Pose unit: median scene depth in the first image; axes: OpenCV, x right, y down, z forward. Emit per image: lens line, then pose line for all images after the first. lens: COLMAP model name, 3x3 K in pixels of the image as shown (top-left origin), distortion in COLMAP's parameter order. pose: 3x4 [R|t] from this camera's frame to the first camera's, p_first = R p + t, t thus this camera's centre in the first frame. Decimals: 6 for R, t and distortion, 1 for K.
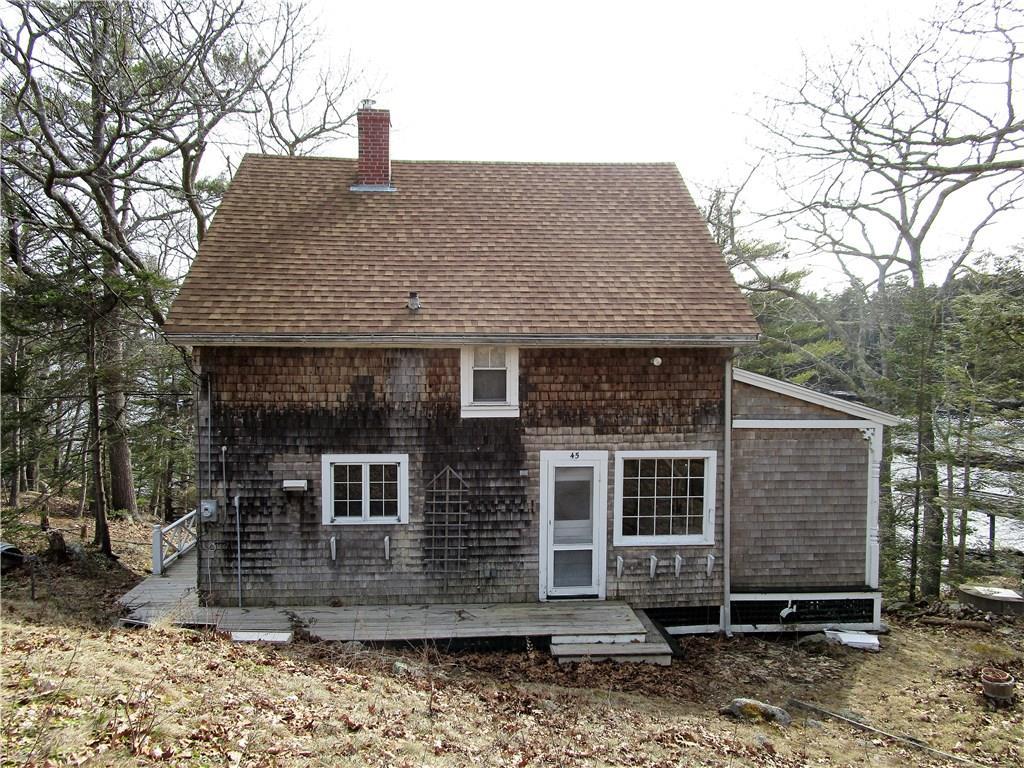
lens RADIAL K [[719.6, 0, 512.5], [0, 719.6, 386.6], [0, 0, 1]] dist [-0.014833, -0.000602]
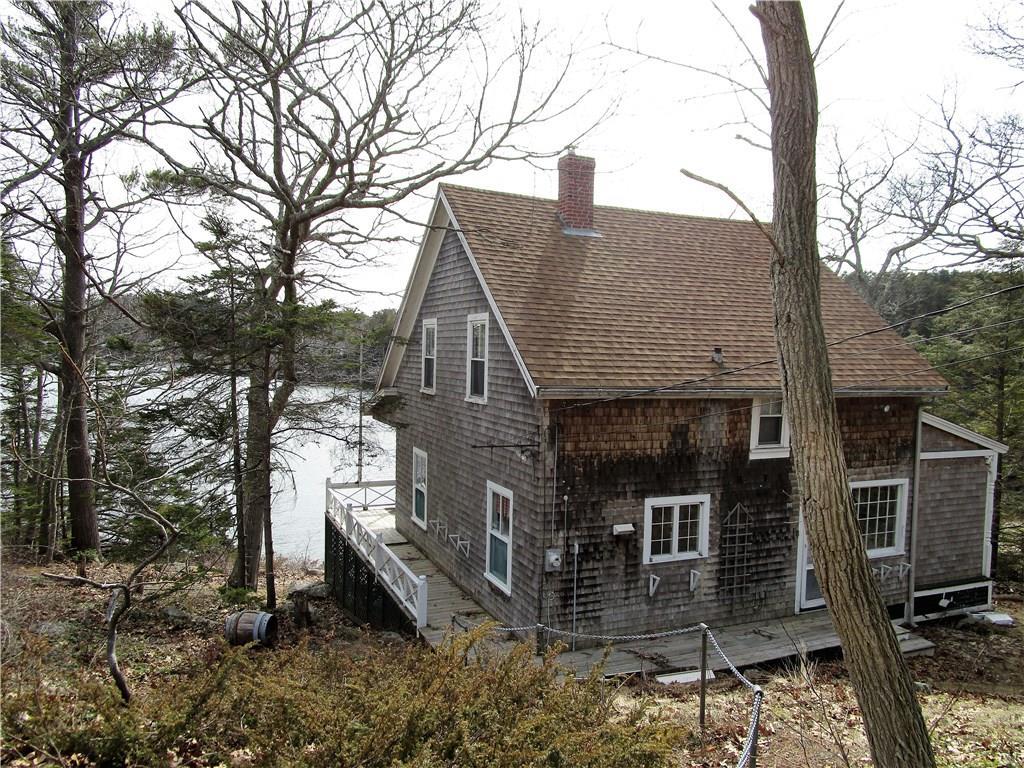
lens RADIAL K [[719.6, 0, 511.6], [0, 719.6, 384.6], [0, 0, 1]] dist [-0.014833, -0.000602]
pose [[0.942864, 0.004316, 0.333151, -0.794003], [-0.007275, 0.999944, 0.007637, -0.079395], [-0.333099, -0.009624, 0.942843, 0.065476]]
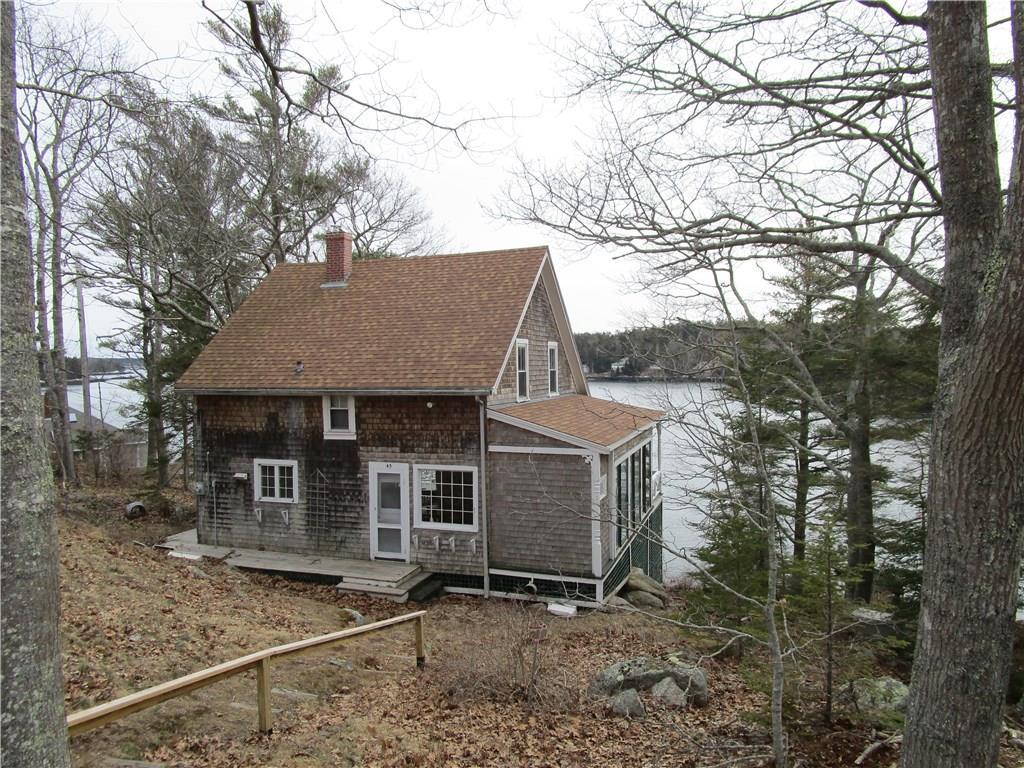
lens RADIAL K [[719.6, 0, 508.8], [0, 719.6, 385.3], [0, 0, 1]] dist [-0.014833, -0.000602]
pose [[0.918938, -0.002013, -0.394398, 0.929986], [-0.004053, 0.999886, -0.014547, -0.054111], [0.394382, 0.014966, 0.918825, -0.304426]]
